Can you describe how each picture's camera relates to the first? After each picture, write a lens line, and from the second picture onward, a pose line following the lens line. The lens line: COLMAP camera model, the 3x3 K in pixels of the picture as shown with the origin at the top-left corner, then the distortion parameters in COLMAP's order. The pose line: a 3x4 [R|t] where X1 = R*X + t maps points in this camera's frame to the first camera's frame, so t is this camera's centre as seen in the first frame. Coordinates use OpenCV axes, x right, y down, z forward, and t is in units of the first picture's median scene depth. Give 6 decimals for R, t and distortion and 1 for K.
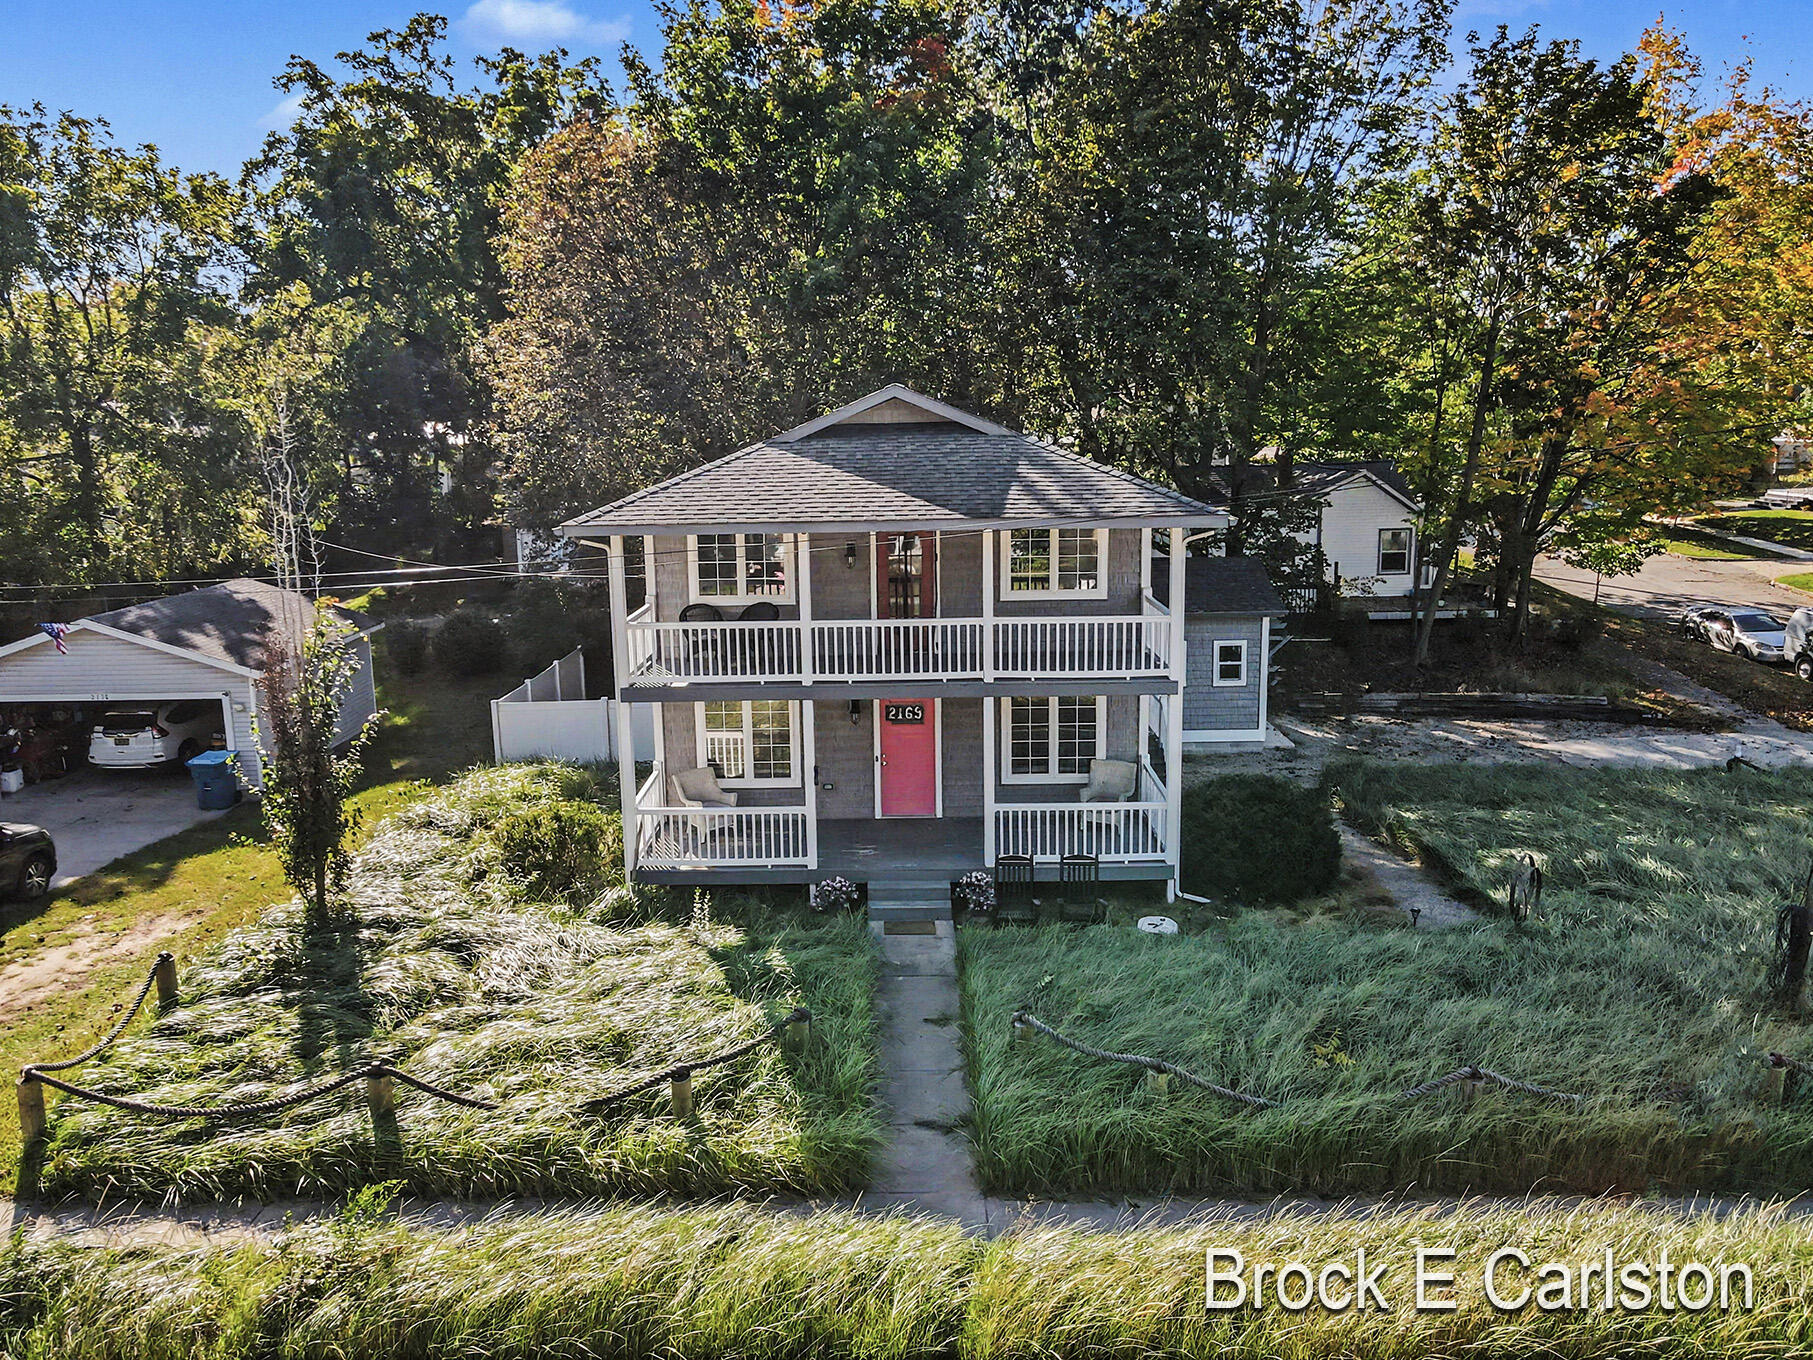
lens RADIAL K [[1337.5, 0, 917.8], [0, 1337.5, 673.8], [0, 0, 1]] dist [-0.006259, 0.050575]
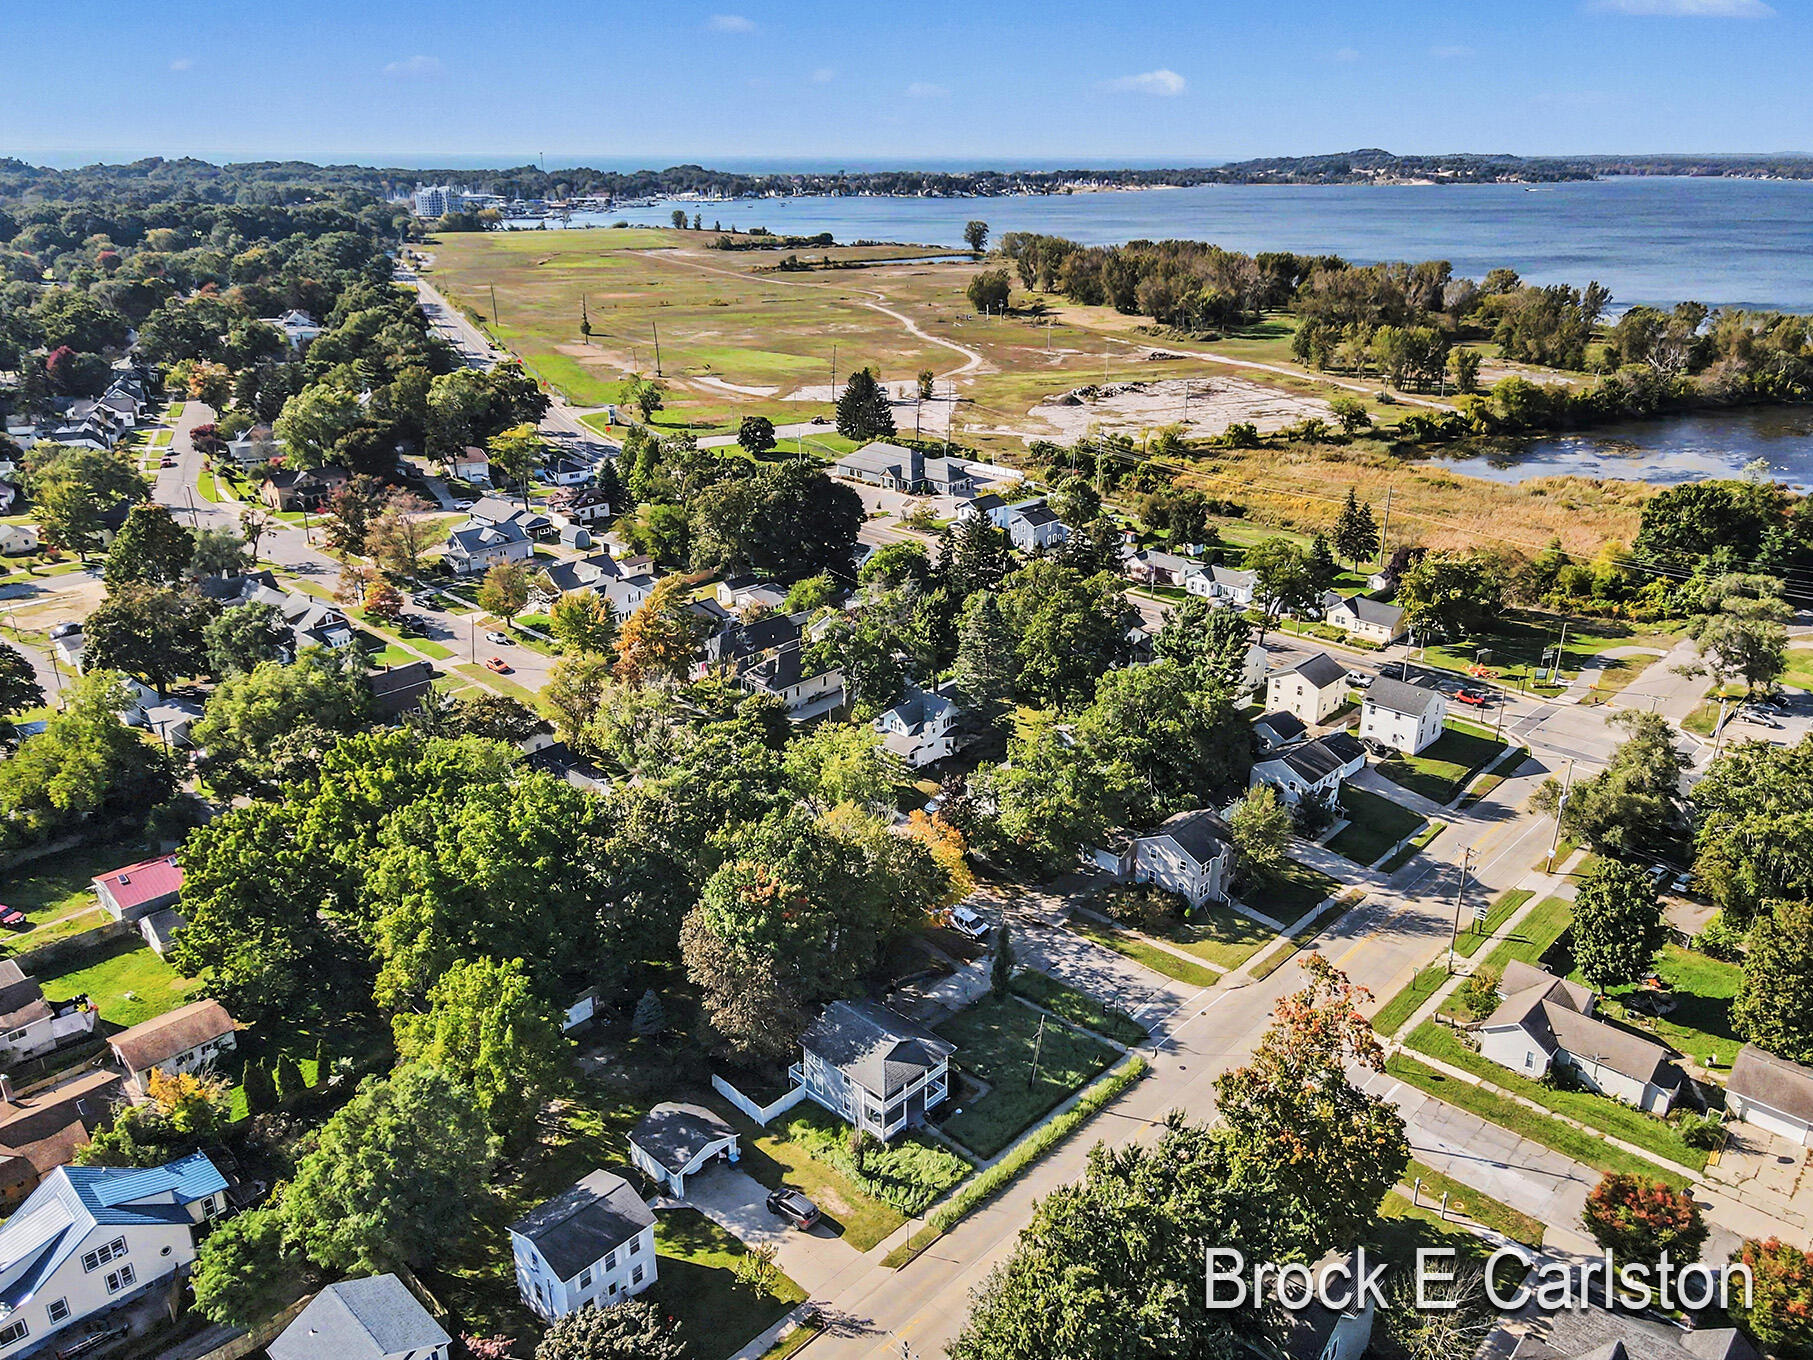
lens RADIAL K [[1338.0, 0, 891.3], [0, 1338.0, 708.2], [0, 0, 1]] dist [0.013976, 0.003944]
pose [[0.703076, -0.269100, 0.658232, -3.589298], [0.129144, 0.958560, 0.253938, -3.191432], [-0.699289, -0.093532, 0.708693, -3.025490]]
